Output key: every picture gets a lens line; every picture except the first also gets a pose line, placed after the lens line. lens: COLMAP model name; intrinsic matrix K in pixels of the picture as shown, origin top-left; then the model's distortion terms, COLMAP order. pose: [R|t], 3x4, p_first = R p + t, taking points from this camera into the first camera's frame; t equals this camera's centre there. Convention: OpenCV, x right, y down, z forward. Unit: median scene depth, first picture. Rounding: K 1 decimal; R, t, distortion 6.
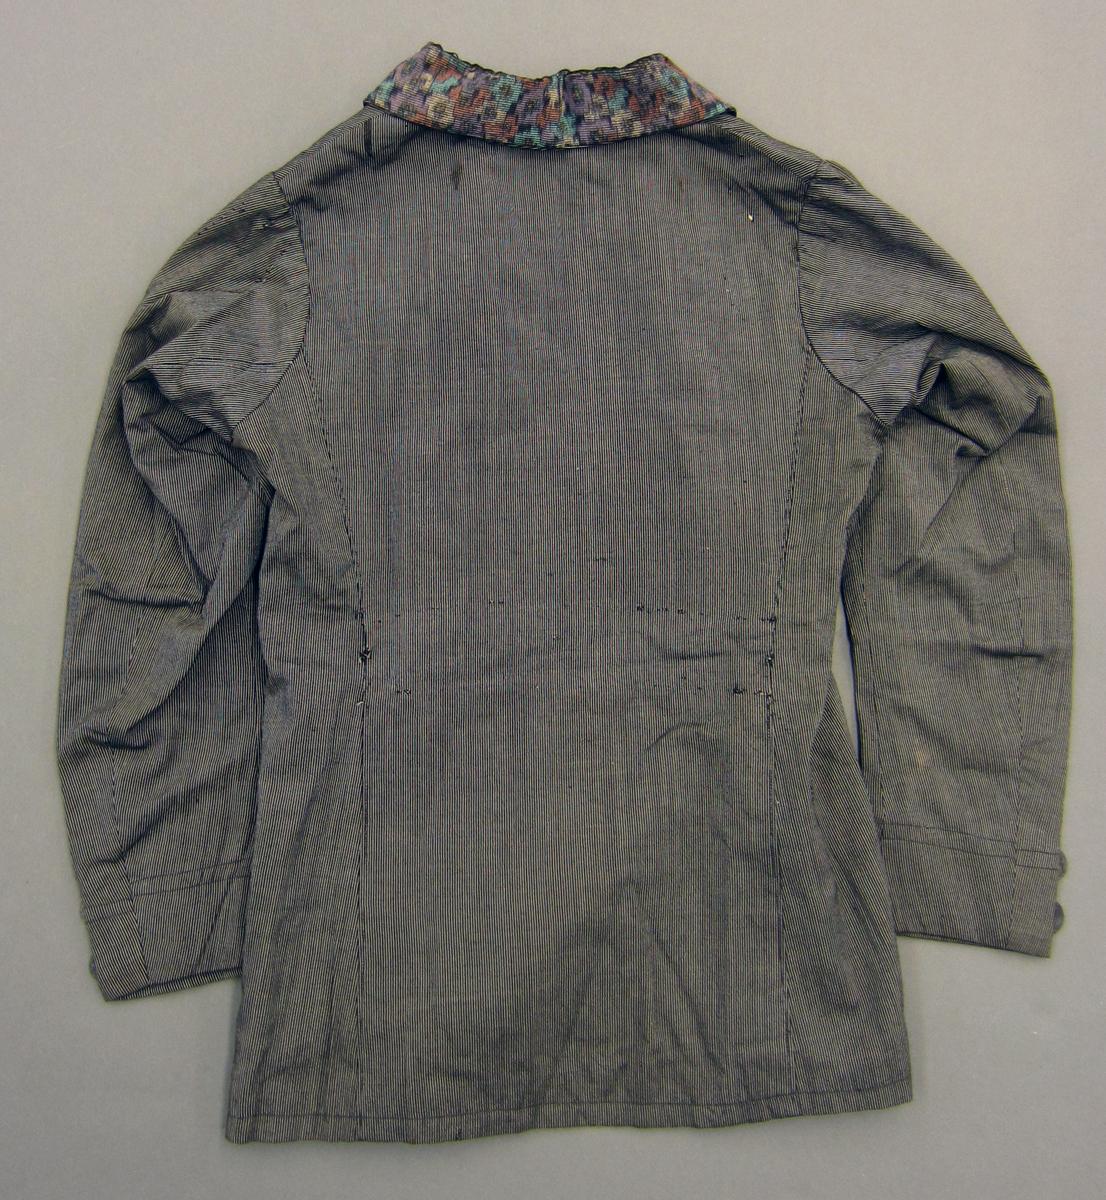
lens RADIAL K [[998.2, 0, 553.0], [0, 998.2, 600.0], [0, 0, 1]] dist [0.003053, -0.002579]
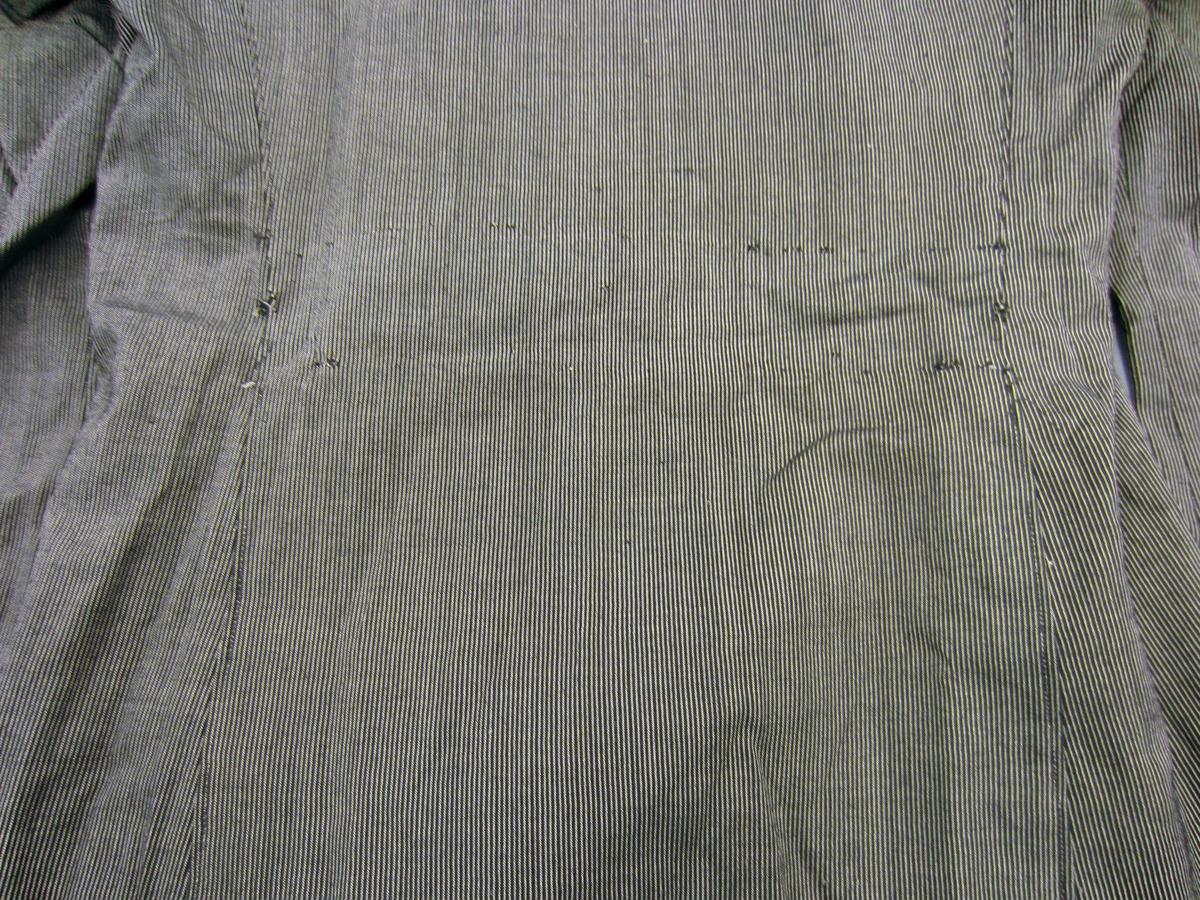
lens RADIAL K [[840.5, 0, 586.9], [0, 840.5, 449.3], [0, 0, 1]] dist [-0.000650, 0.003895]
pose [[0.998629, 0.007445, -0.051814, 0.018246], [-0.013388, 0.993239, -0.115315, 0.189204], [0.050605, 0.115851, 0.991977, 0.548298]]
